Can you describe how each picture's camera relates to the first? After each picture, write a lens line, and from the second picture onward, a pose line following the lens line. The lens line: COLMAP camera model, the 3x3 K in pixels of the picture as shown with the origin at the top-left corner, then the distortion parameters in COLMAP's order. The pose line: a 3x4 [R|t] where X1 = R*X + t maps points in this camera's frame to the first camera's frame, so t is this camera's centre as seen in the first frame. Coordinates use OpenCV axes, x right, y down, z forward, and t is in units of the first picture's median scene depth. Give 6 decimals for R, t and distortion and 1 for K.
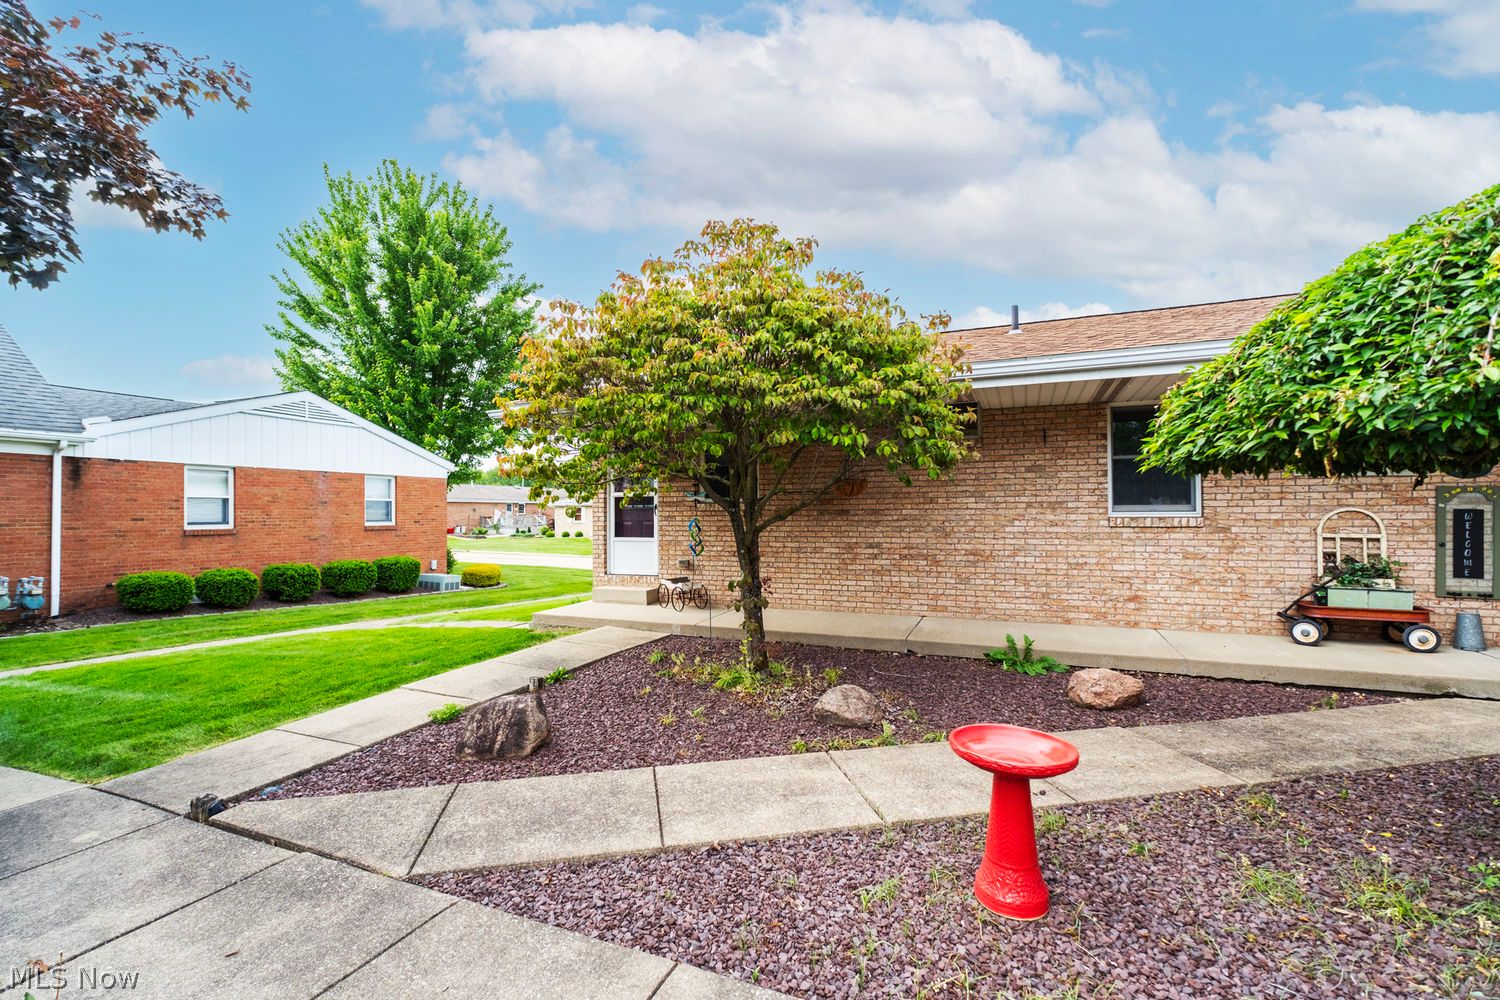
lens RADIAL K [[634.7, 0, 755.4], [0, 634.7, 509.2], [0, 0, 1]] dist [-0.004857, 0.001084]
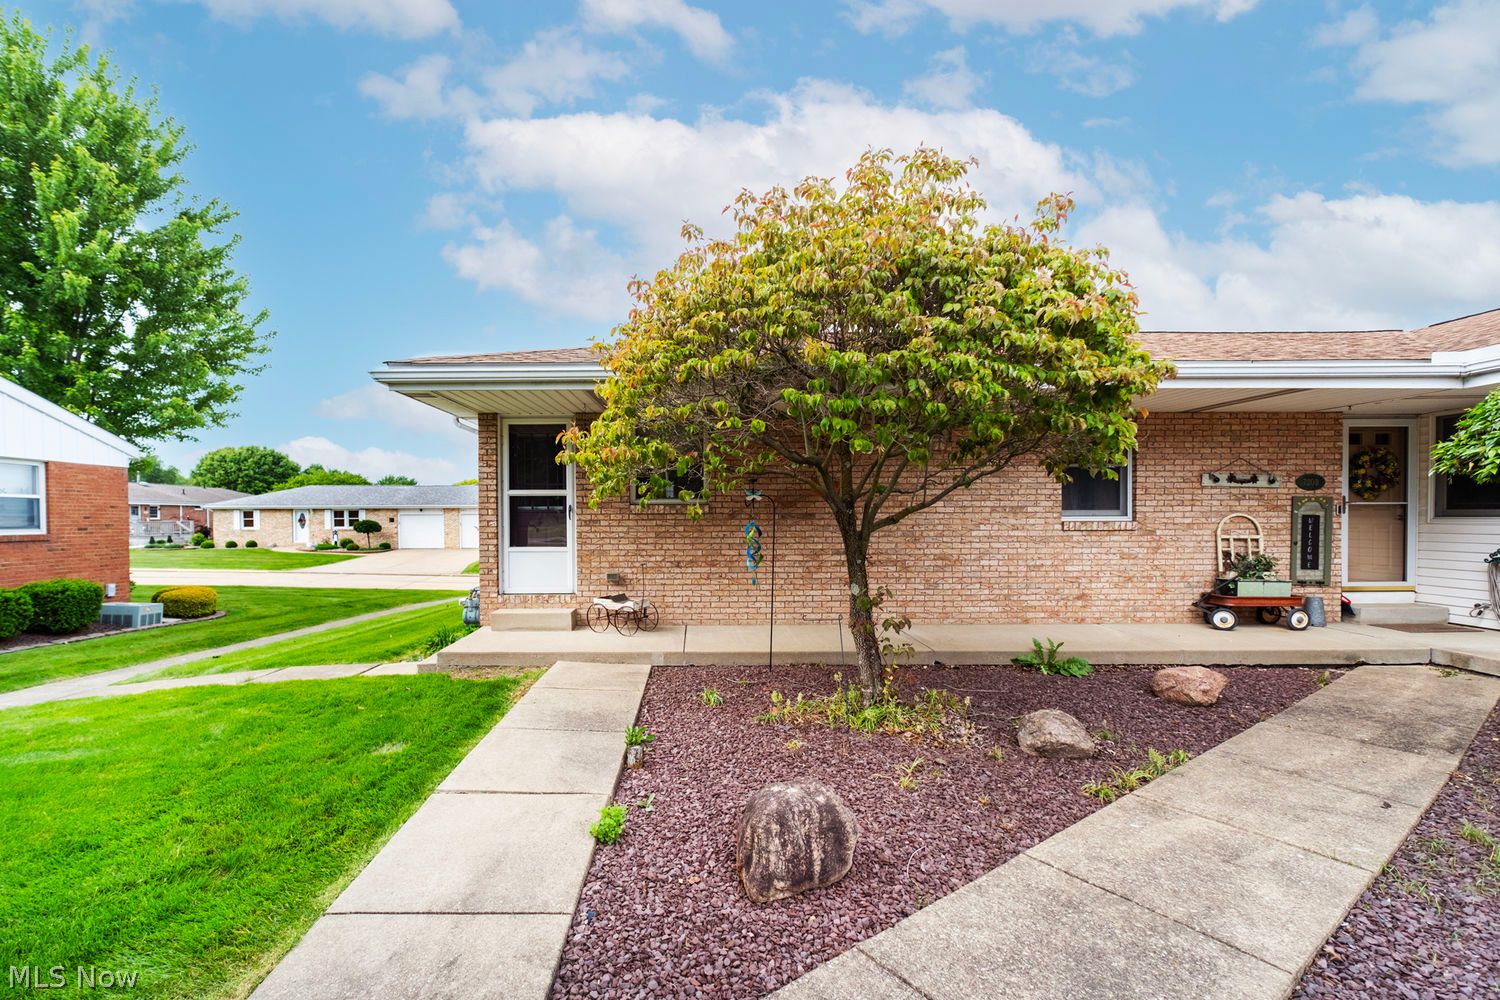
lens RADIAL K [[634.7, 0, 649.7], [0, 634.7, 532.1], [0, 0, 1]] dist [-0.004857, 0.001084]
pose [[0.925580, -0.005718, 0.378509, -0.473986], [-0.004364, 0.999658, 0.025775, 0.006202], [-0.378527, -0.025508, 0.925239, 0.272756]]
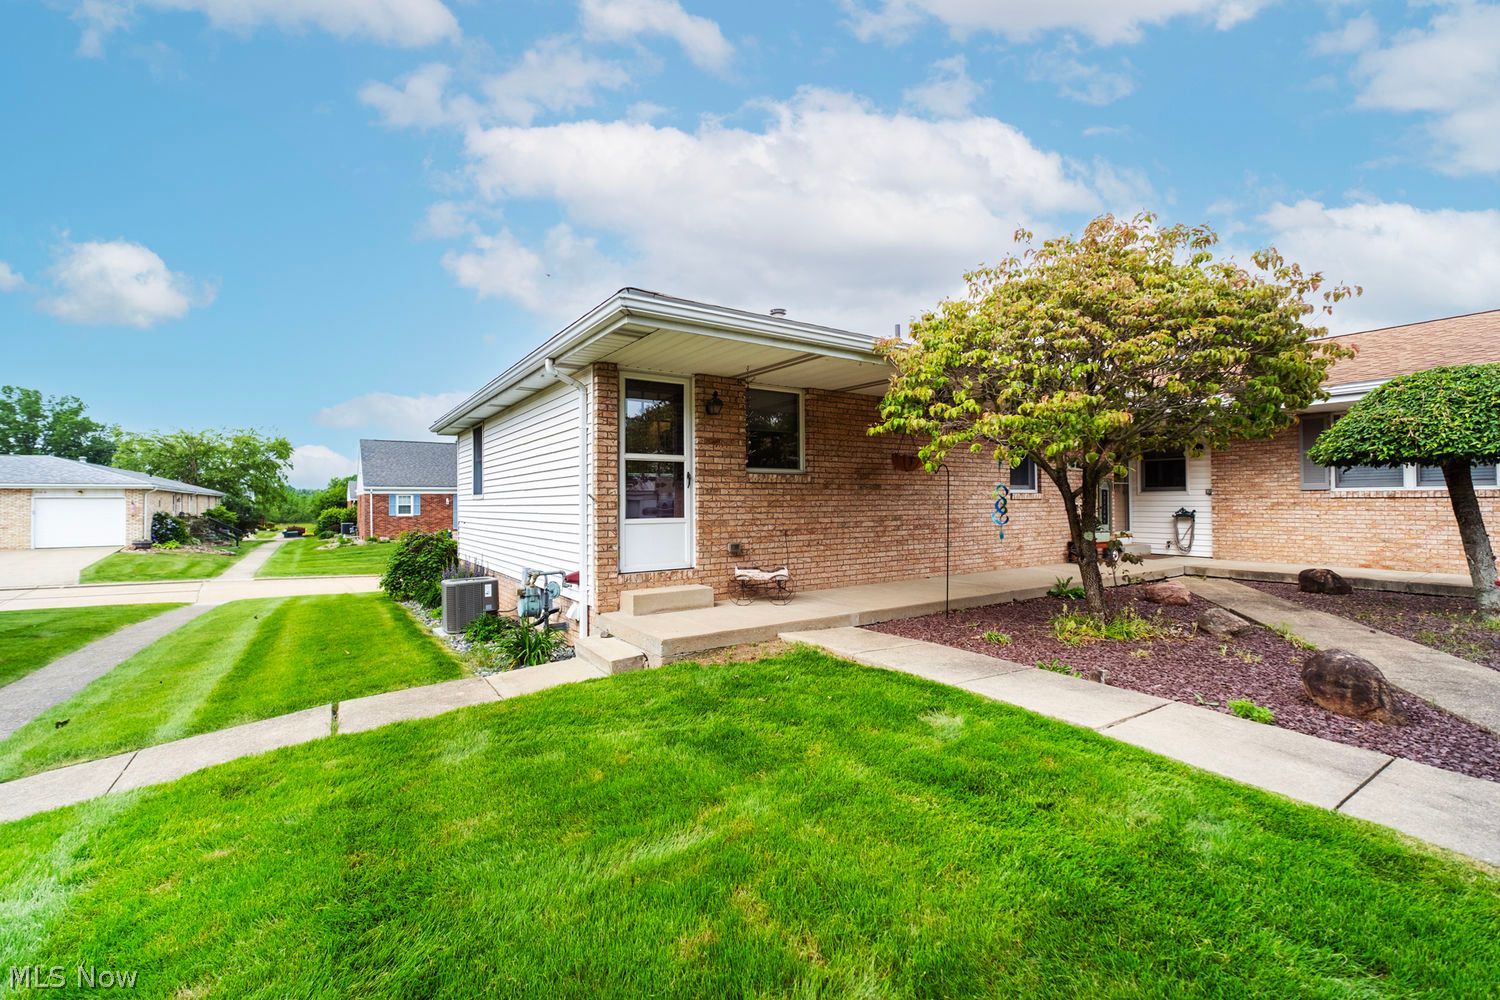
lens RADIAL K [[634.7, 0, 756.5], [0, 634.7, 496.0], [0, 0, 1]] dist [-0.004857, 0.001084]
pose [[0.551775, 0.009553, 0.833938, -0.943839], [-0.002151, 0.999947, -0.010031, 0.034763], [-0.833990, 0.003741, 0.551766, 0.670707]]
